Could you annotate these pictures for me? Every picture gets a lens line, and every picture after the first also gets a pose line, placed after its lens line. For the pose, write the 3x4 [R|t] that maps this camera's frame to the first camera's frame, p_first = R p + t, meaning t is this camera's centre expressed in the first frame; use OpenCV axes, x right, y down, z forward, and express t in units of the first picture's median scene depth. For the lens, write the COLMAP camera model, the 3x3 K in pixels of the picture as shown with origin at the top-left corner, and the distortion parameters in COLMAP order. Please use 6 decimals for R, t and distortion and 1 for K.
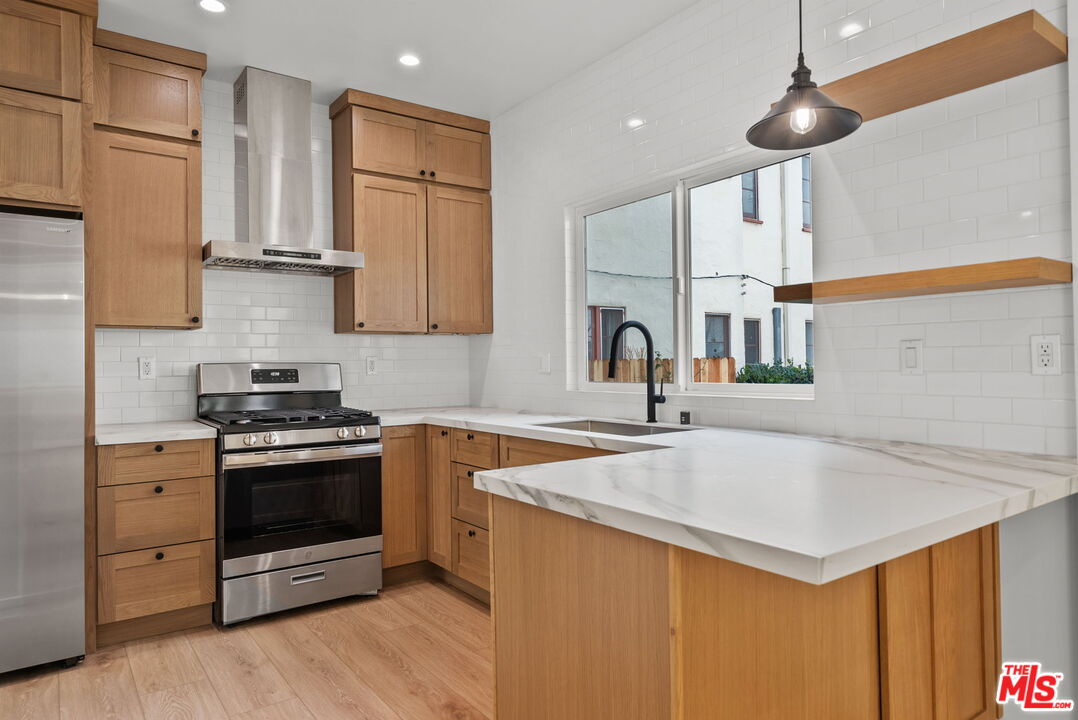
lens RADIAL K [[663.3, 0, 534.3], [0, 663.3, 360.8], [0, 0, 1]] dist [0.004989, 0.000836]
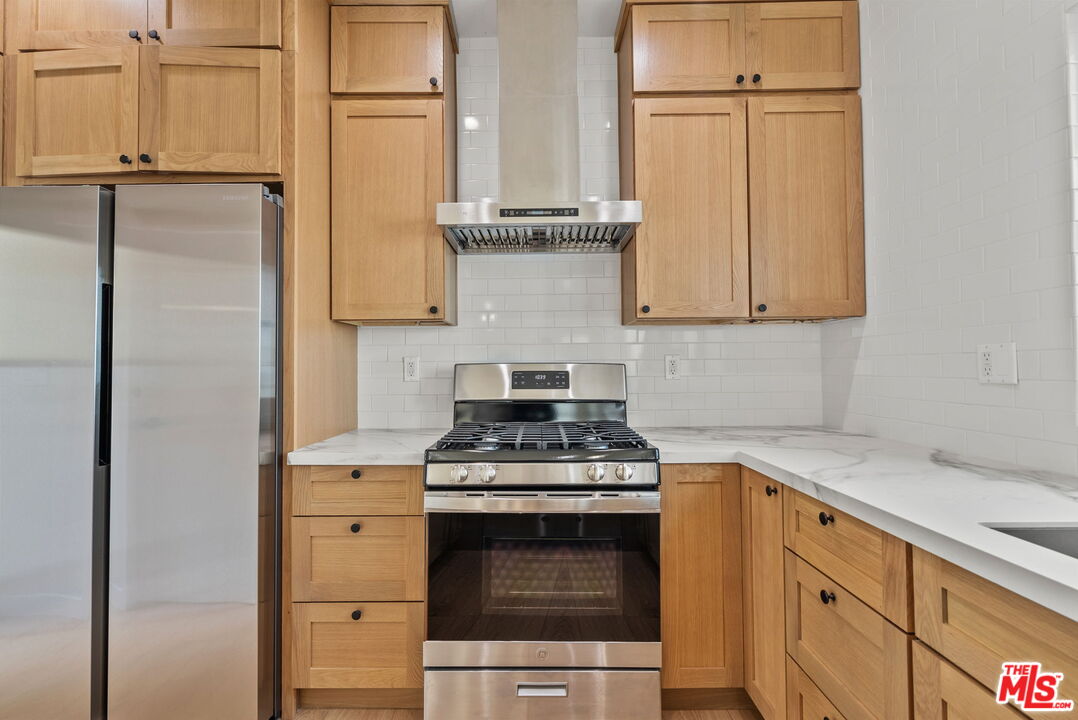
lens RADIAL K [[484.3, 0, 536.6], [0, 484.3, 357.9], [0, 0, 1]] dist [-0.004108, 0.000064]
pose [[0.807676, -0.006470, -0.589591, -0.053318], [0.000511, 0.999947, -0.010273, 0.002857], [0.589626, 0.007996, 0.807637, 0.538322]]
